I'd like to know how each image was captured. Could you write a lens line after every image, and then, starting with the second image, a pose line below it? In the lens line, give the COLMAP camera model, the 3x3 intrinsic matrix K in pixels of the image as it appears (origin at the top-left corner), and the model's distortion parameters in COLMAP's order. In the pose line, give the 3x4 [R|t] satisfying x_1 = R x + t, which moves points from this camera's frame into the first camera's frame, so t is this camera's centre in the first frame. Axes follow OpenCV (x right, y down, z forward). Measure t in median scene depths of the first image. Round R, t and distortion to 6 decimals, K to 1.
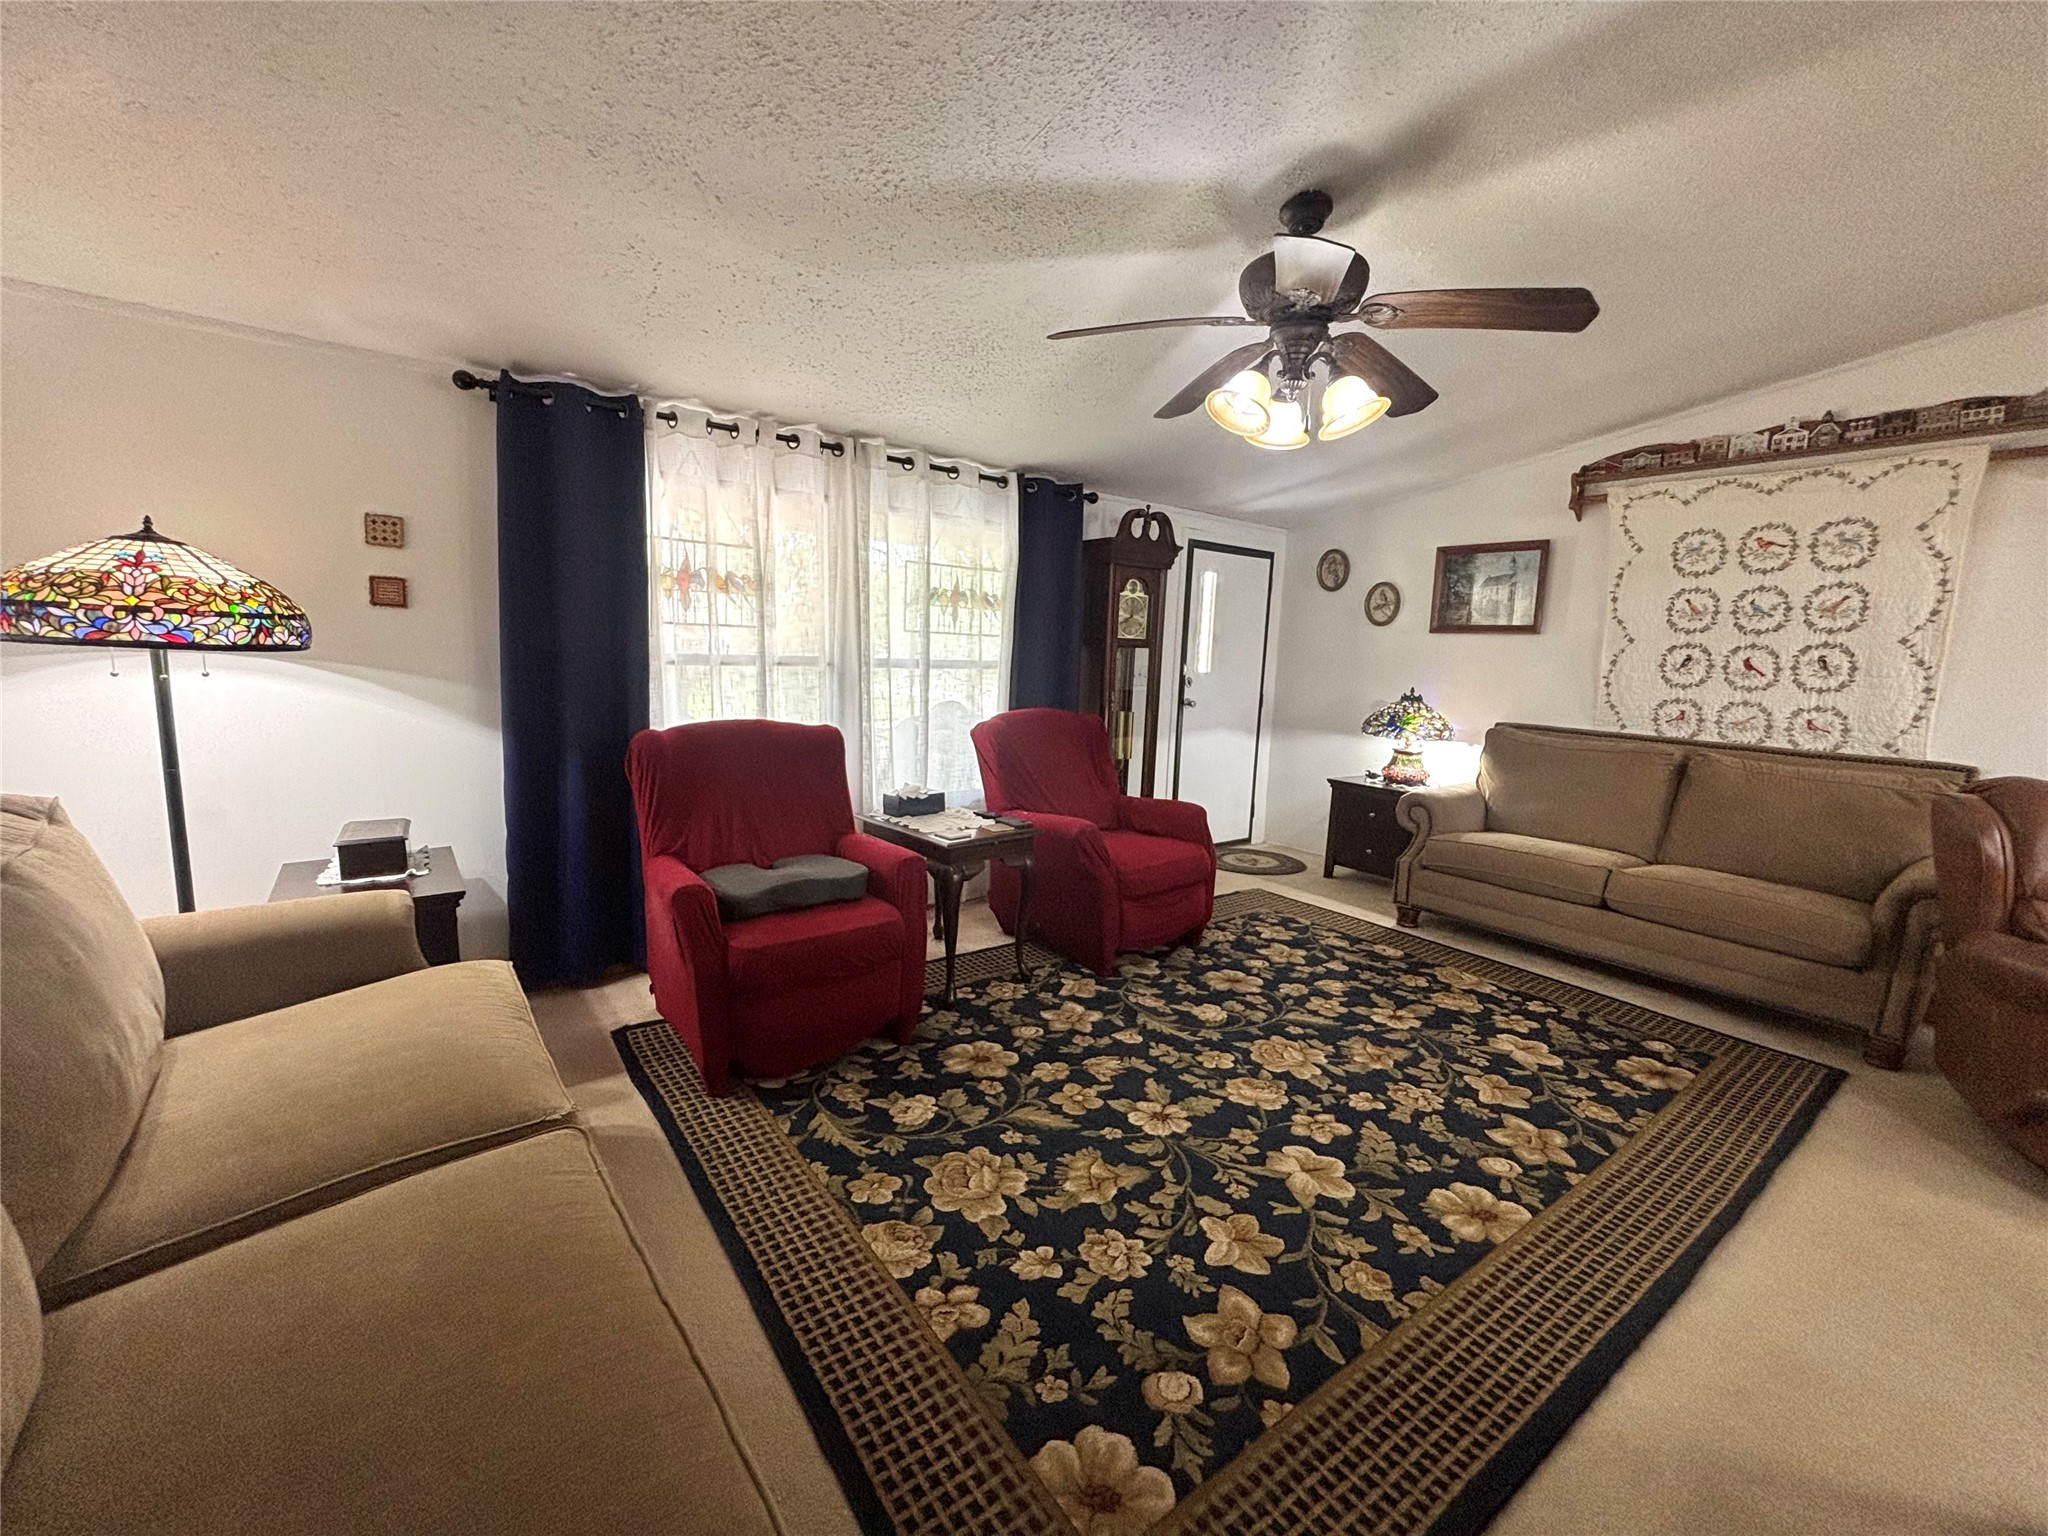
lens RADIAL K [[797.1, 0, 1024.0], [0, 797.1, 768.0], [0, 0, 1]] dist [-0.012928, -0.000068]
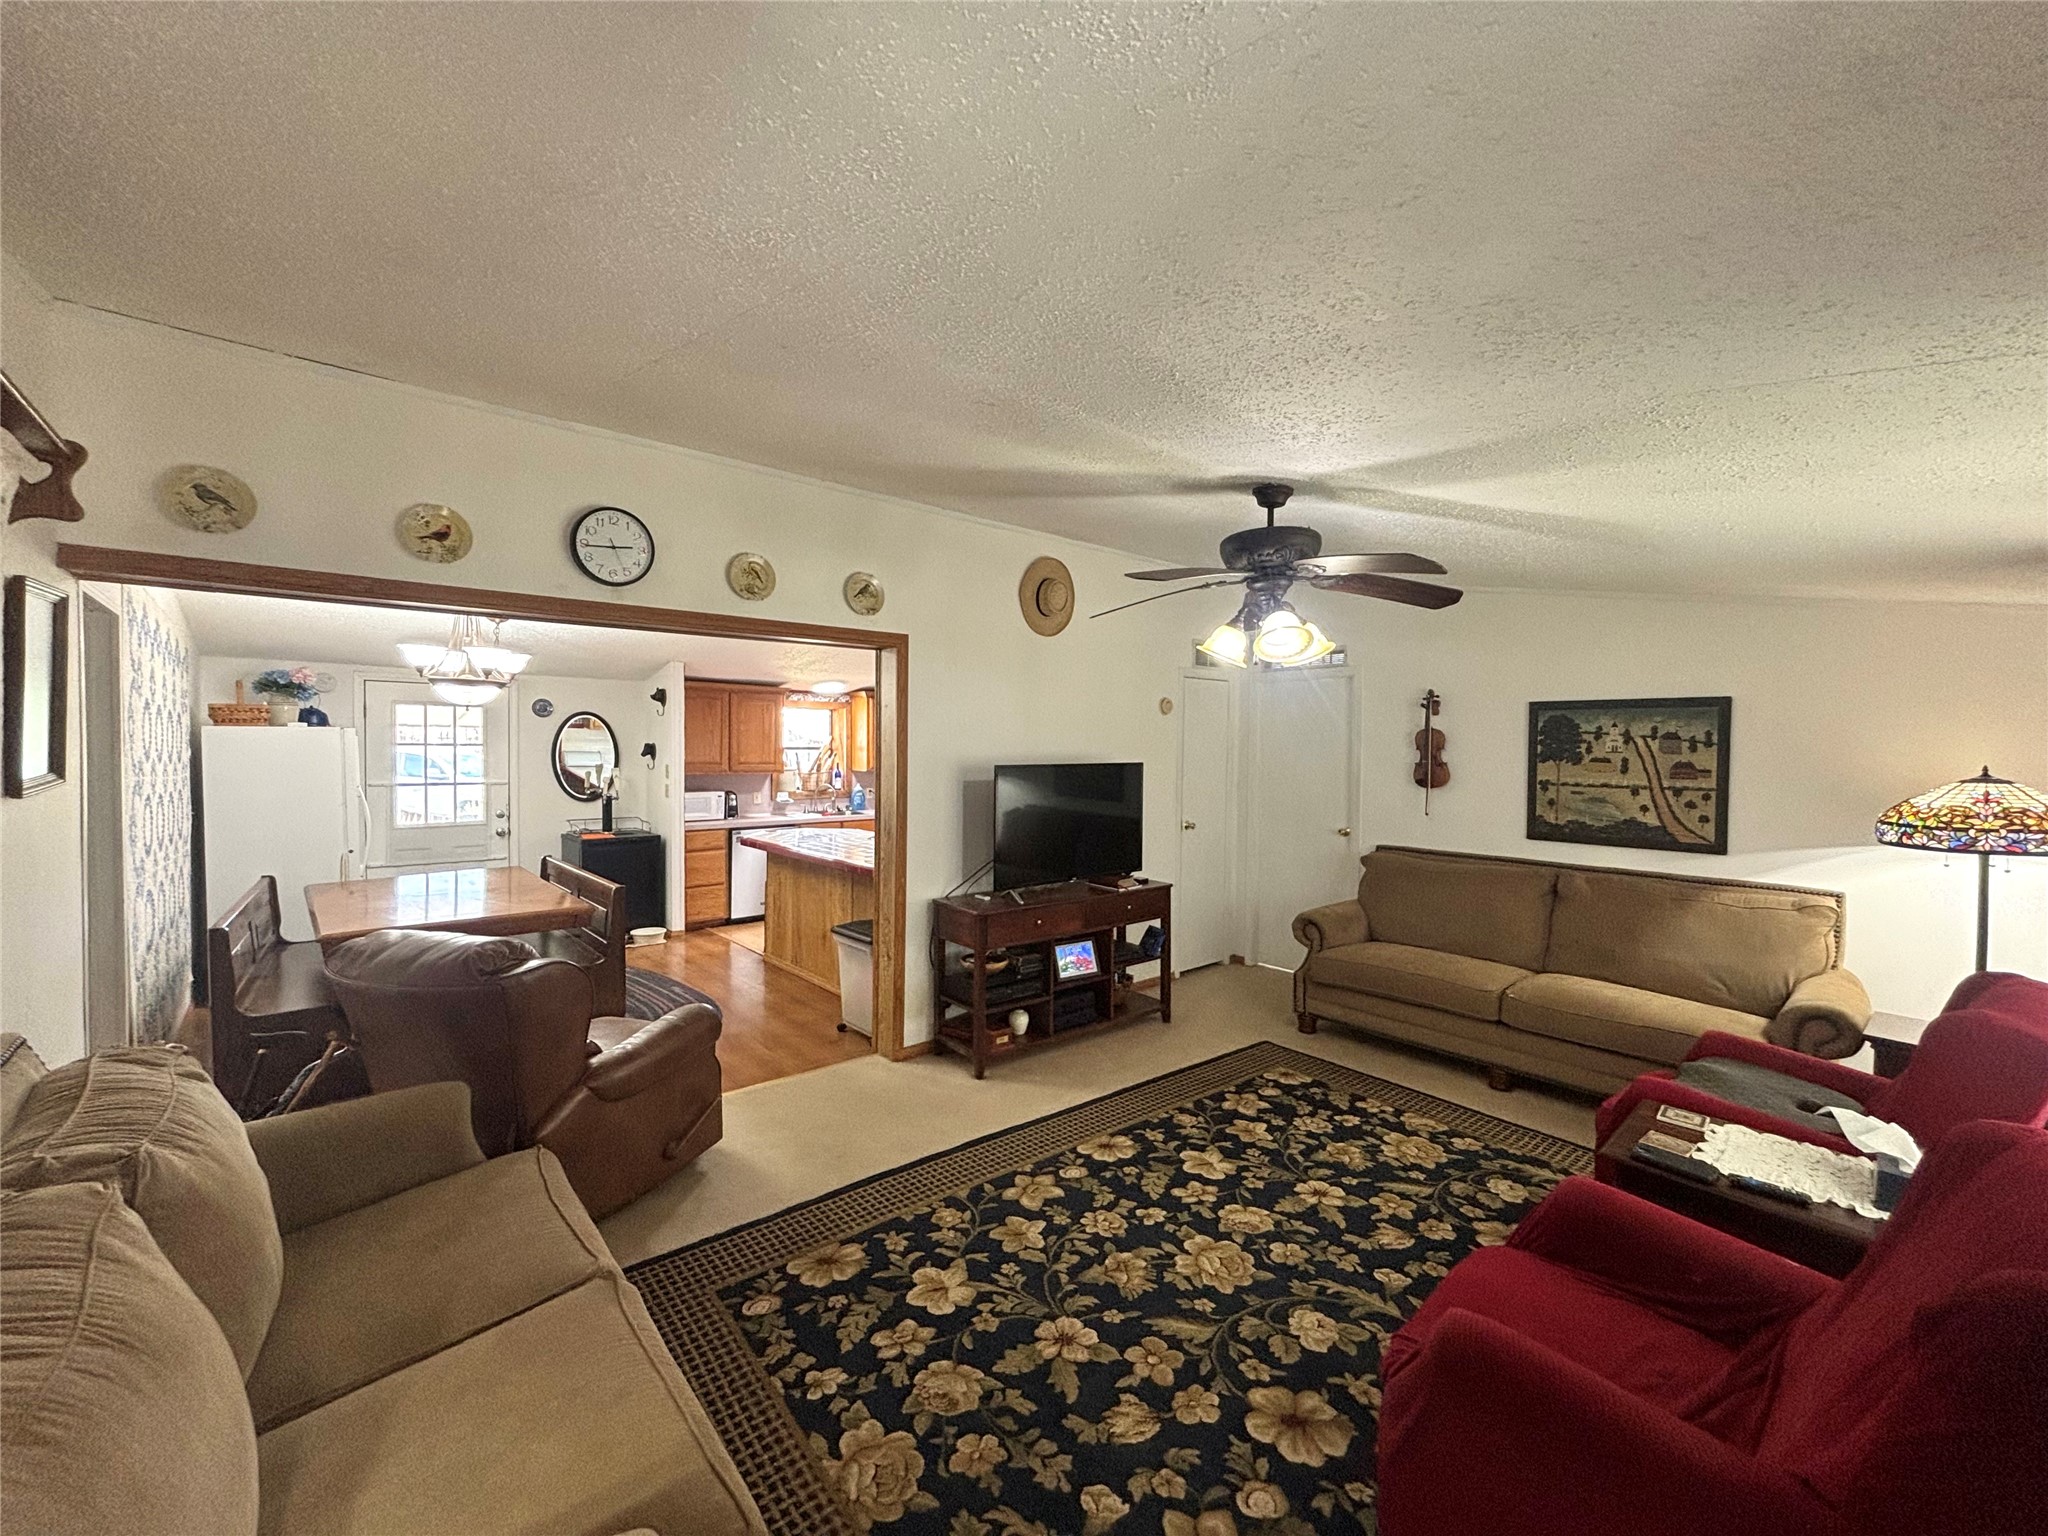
lens RADIAL K [[833.0, 0, 1024.0], [0, 833.0, 768.0], [0, 0, 1]] dist [0.000037, -0.000154]
pose [[-0.997712, -0.040962, -0.053778, 0.696641], [-0.050454, 0.980665, 0.189078, -0.425431], [0.044993, 0.191359, -0.980488, 2.022846]]
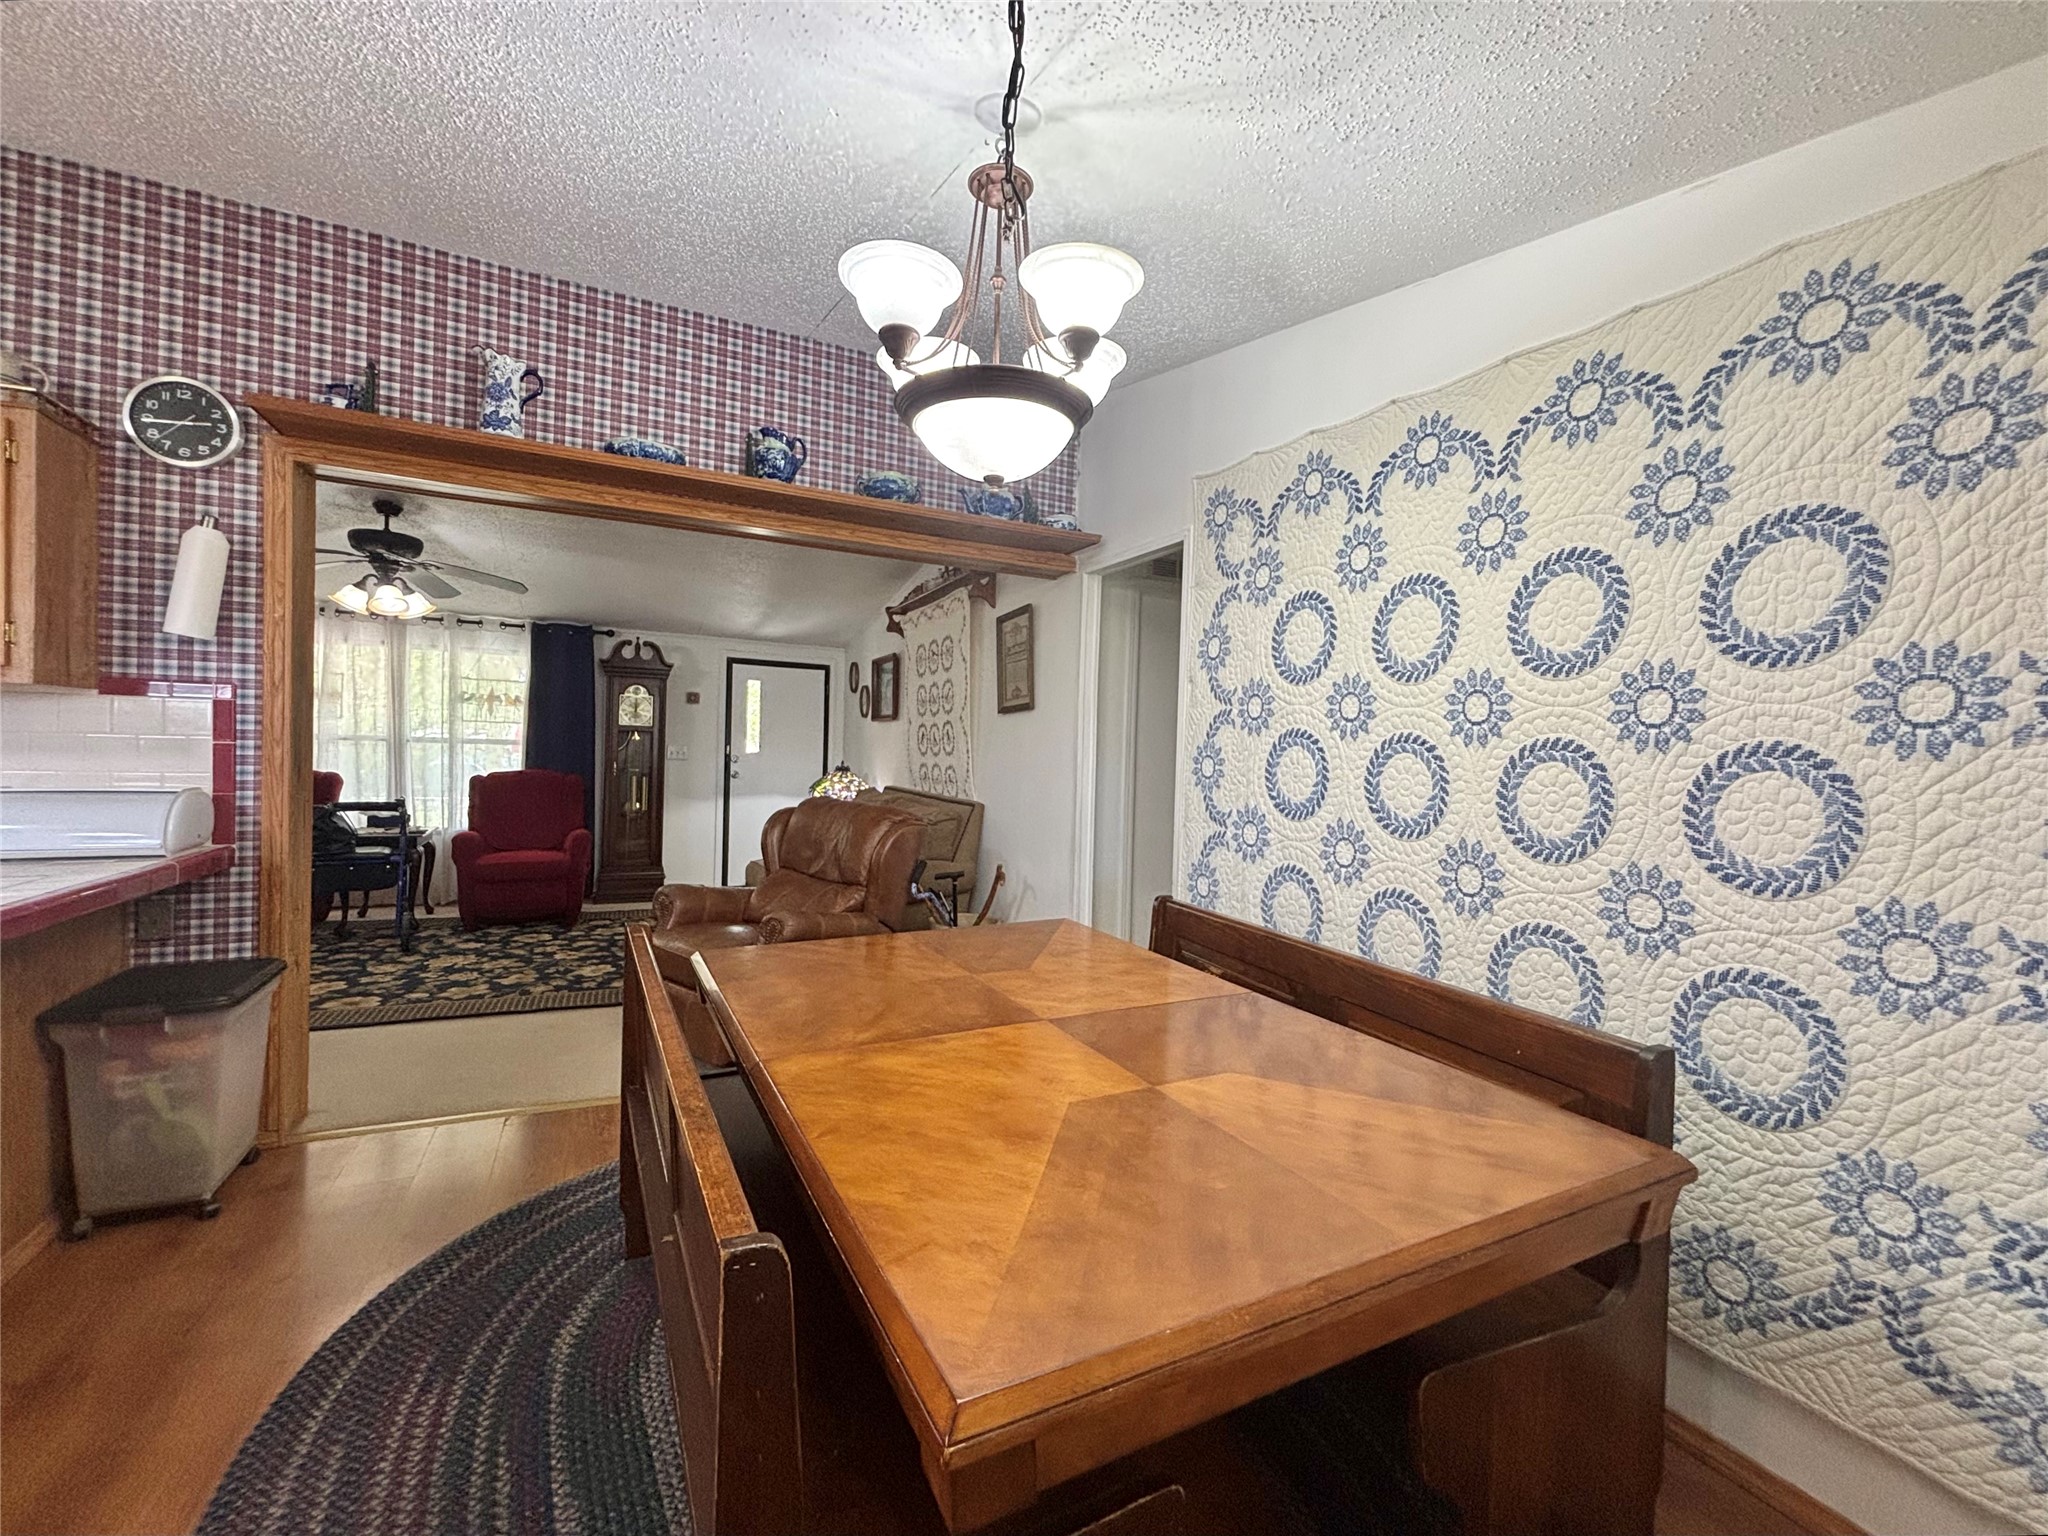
lens RADIAL K [[833.0, 0, 1024.0], [0, 833.0, 768.0], [0, 0, 1]] dist [0.000037, -0.000154]
pose [[0.980828, 0.007648, -0.194727, 2.051505], [-0.034306, 0.990401, -0.133897, 0.166470], [0.191833, 0.138010, 0.971675, -0.596176]]
